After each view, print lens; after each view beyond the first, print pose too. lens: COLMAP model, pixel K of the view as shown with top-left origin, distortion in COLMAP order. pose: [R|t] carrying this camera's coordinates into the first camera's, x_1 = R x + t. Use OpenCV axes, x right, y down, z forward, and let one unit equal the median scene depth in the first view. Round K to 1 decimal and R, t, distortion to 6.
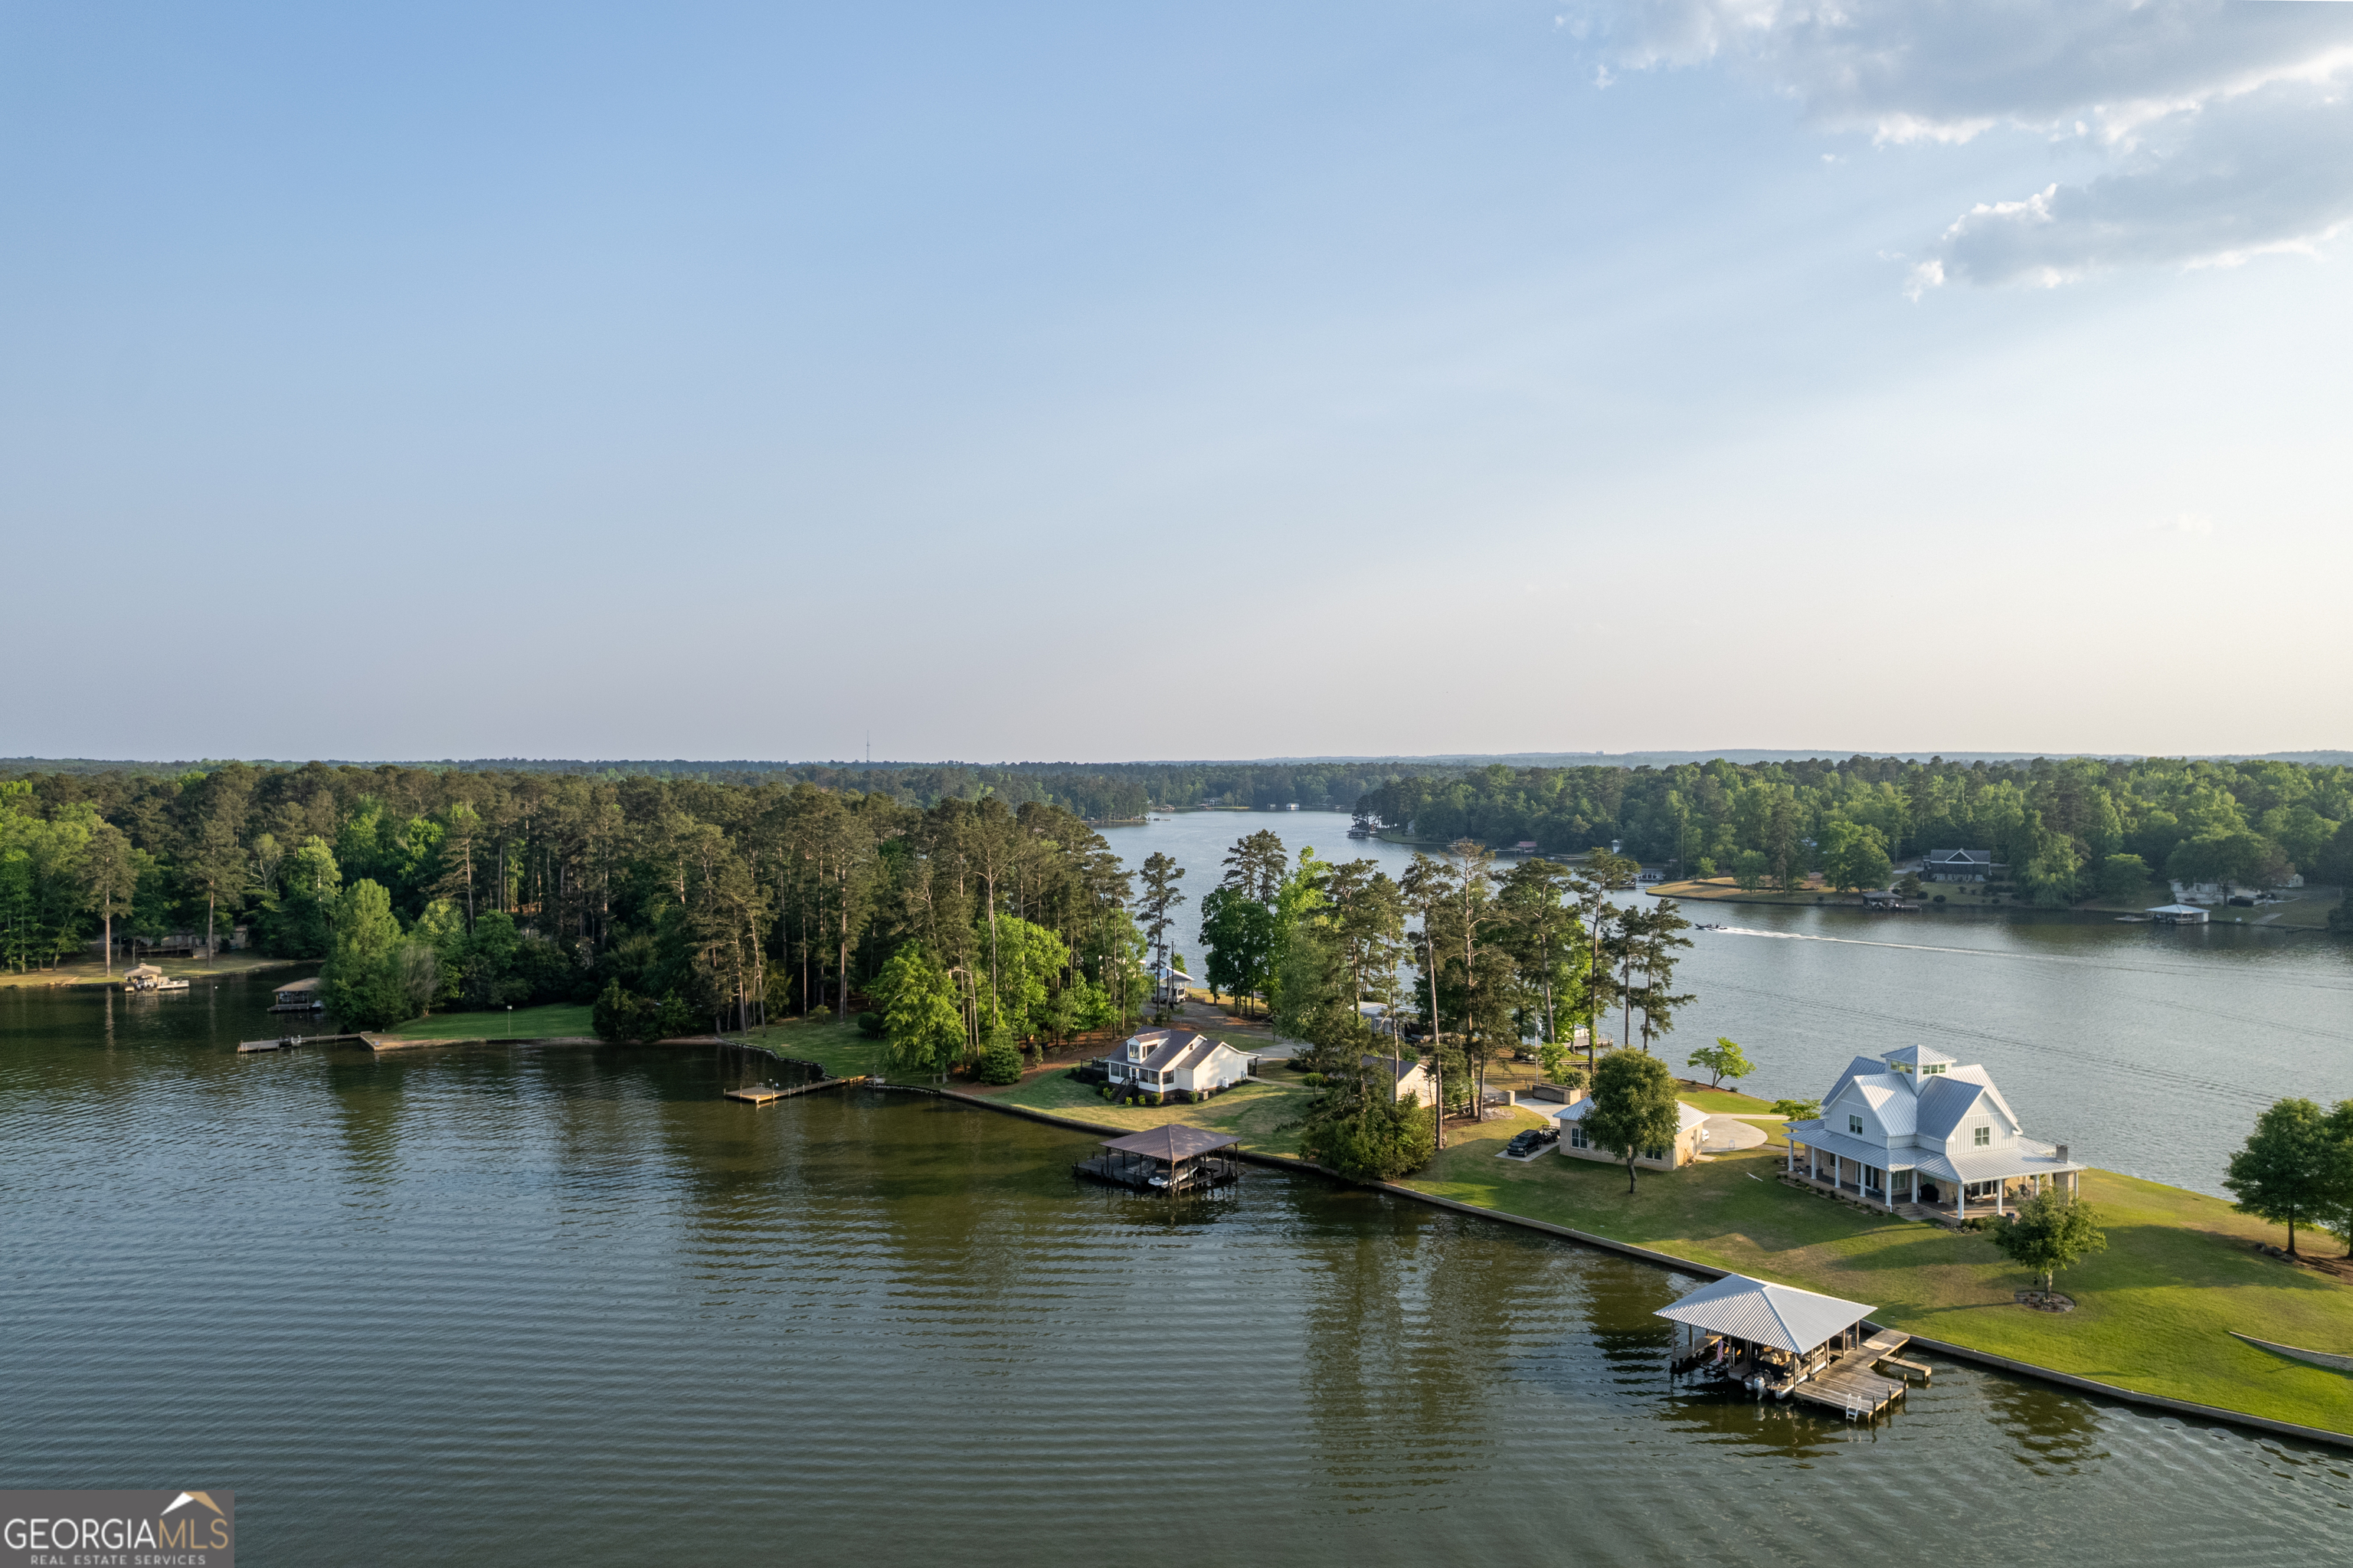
lens RADIAL K [[1517.0, 0, 1177.7], [0, 1517.0, 783.7], [0, 0, 1]] dist [-0.073035, 0.062643]
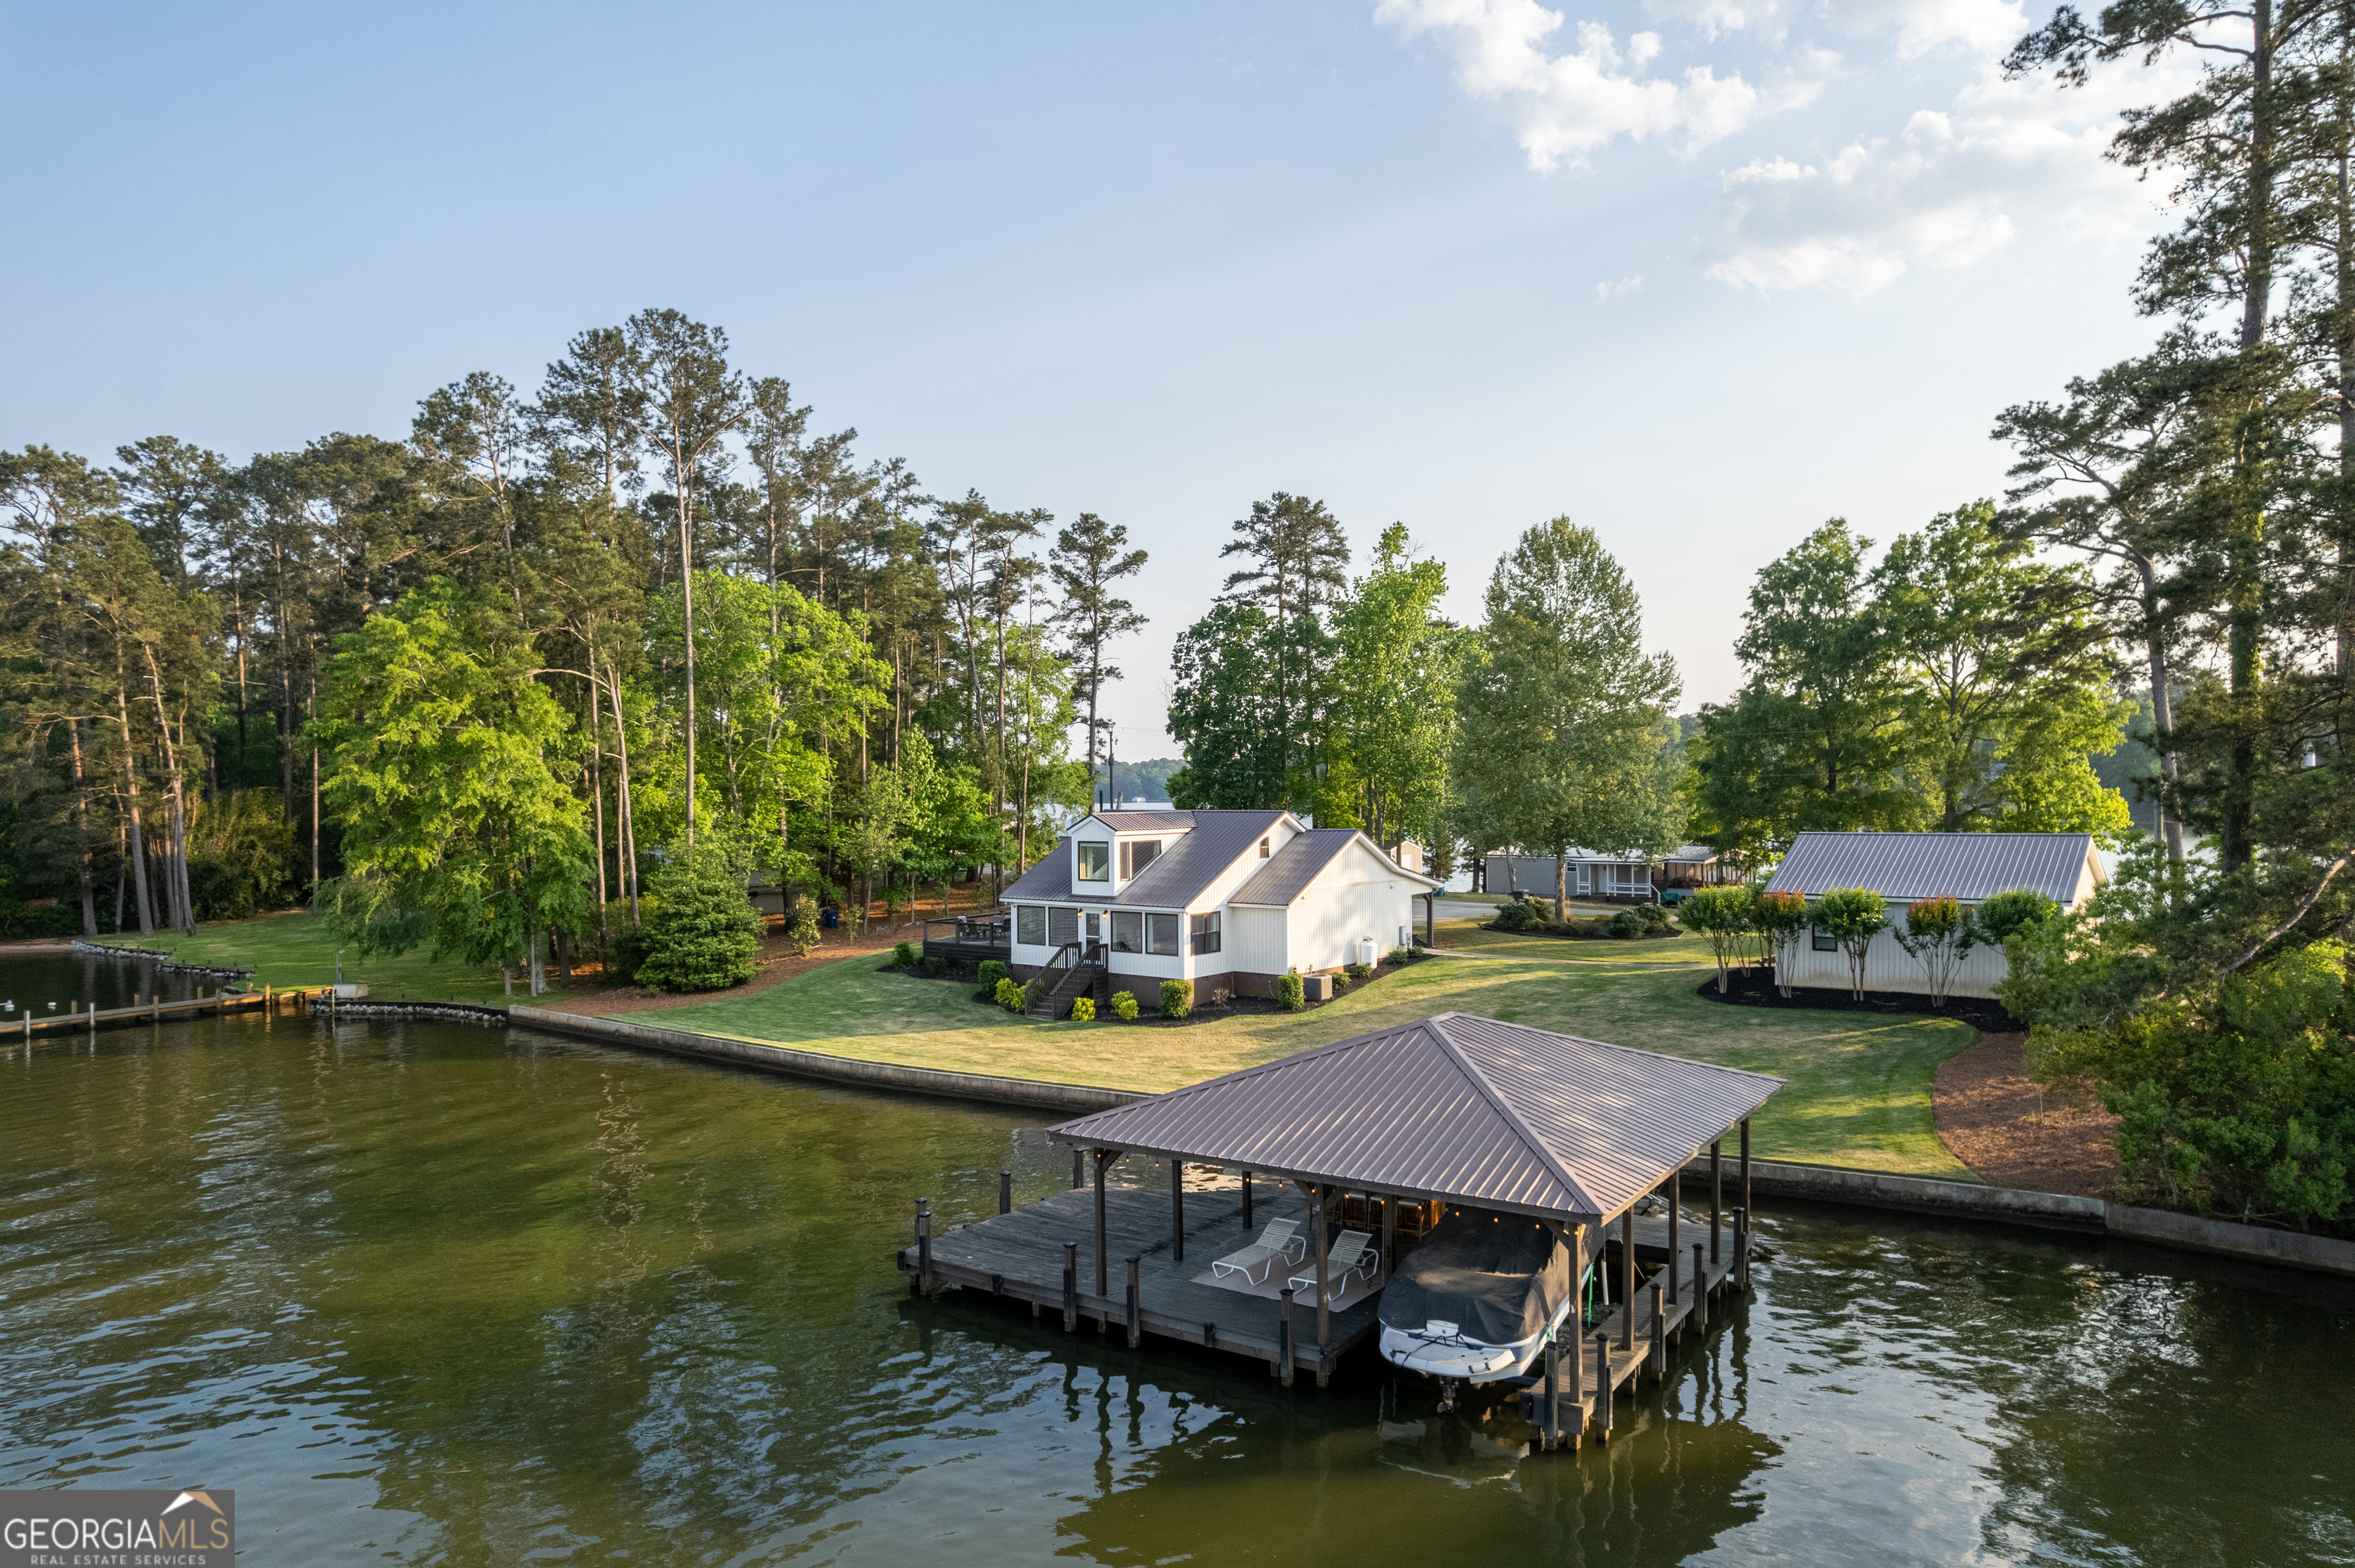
lens RADIAL K [[1518.0, 0, 1171.3], [0, 1518.0, 794.9], [0, 0, 1]] dist [-0.073035, 0.062643]
pose [[0.994008, -0.005149, 0.109186, -0.046332], [0.005861, 0.999964, -0.006204, 0.160927], [-0.109150, 0.006807, 0.994002, 0.660641]]
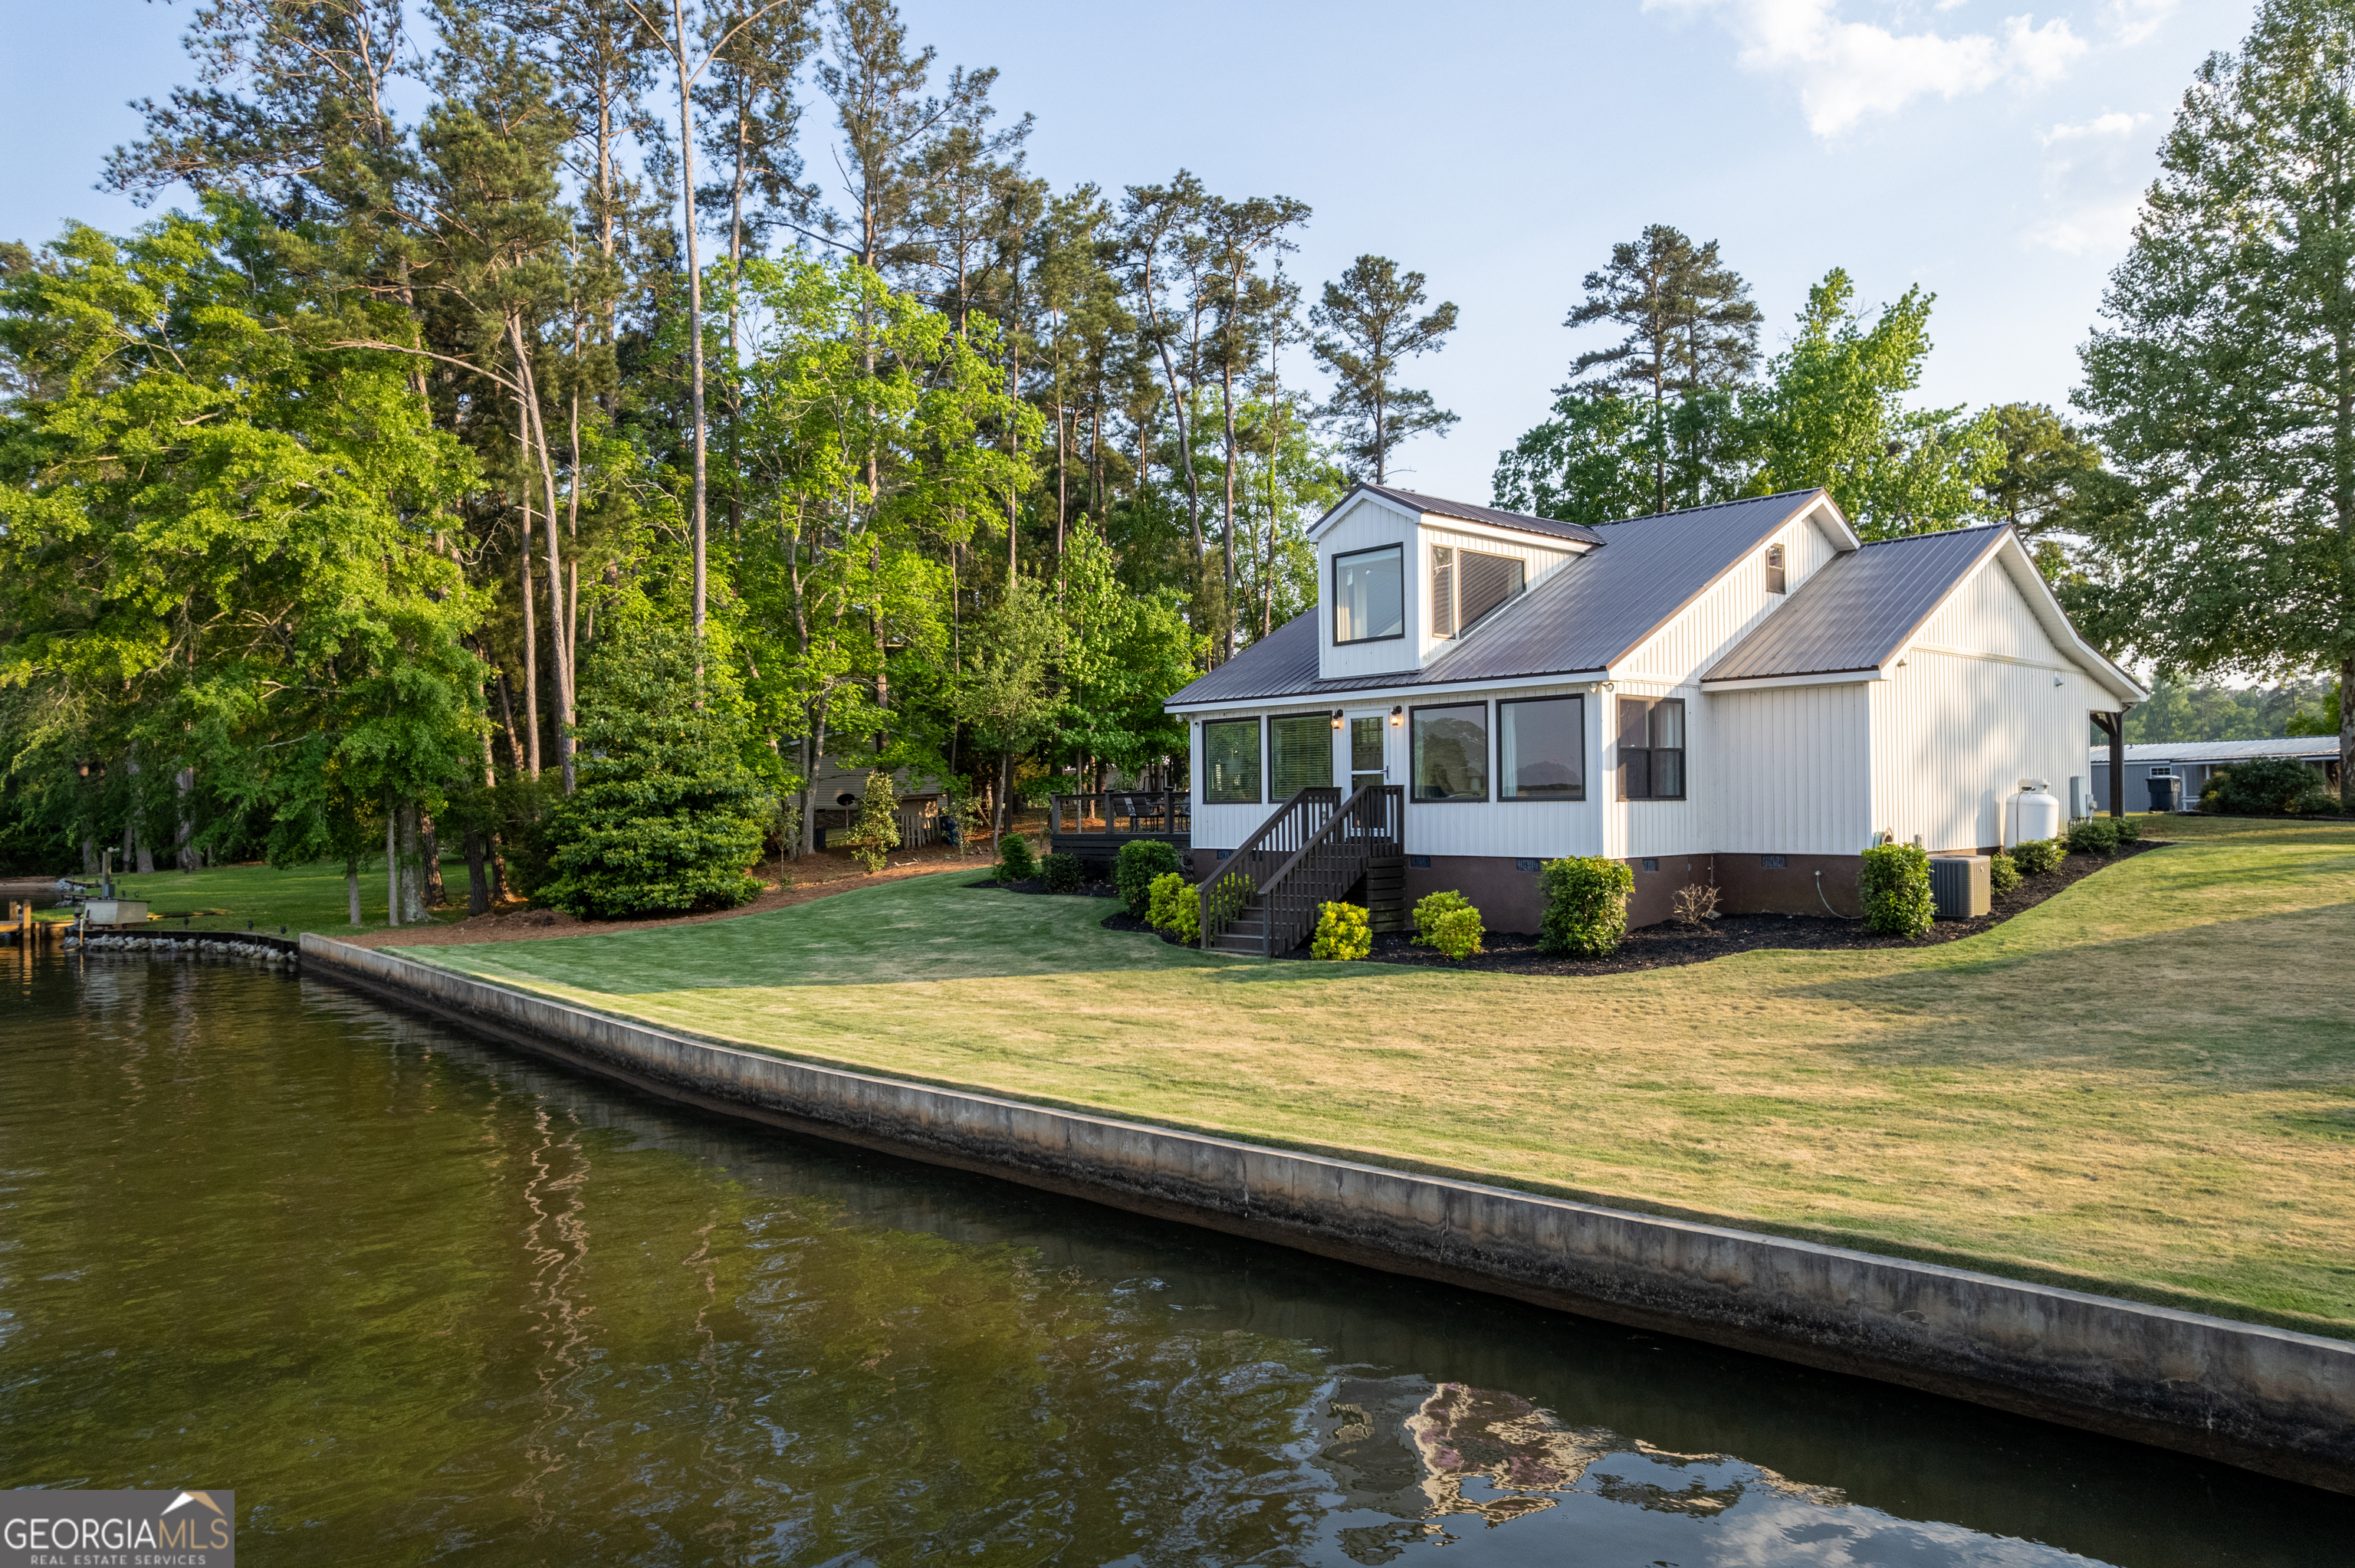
lens RADIAL K [[1518.0, 0, 1171.9], [0, 1518.0, 789.3], [0, 0, 1]] dist [-0.073035, 0.062643]
pose [[0.996744, -0.006783, -0.080345, -0.034739], [0.005241, 0.999798, -0.019389, 0.192353], [0.080461, 0.018904, 0.996579, 0.841020]]
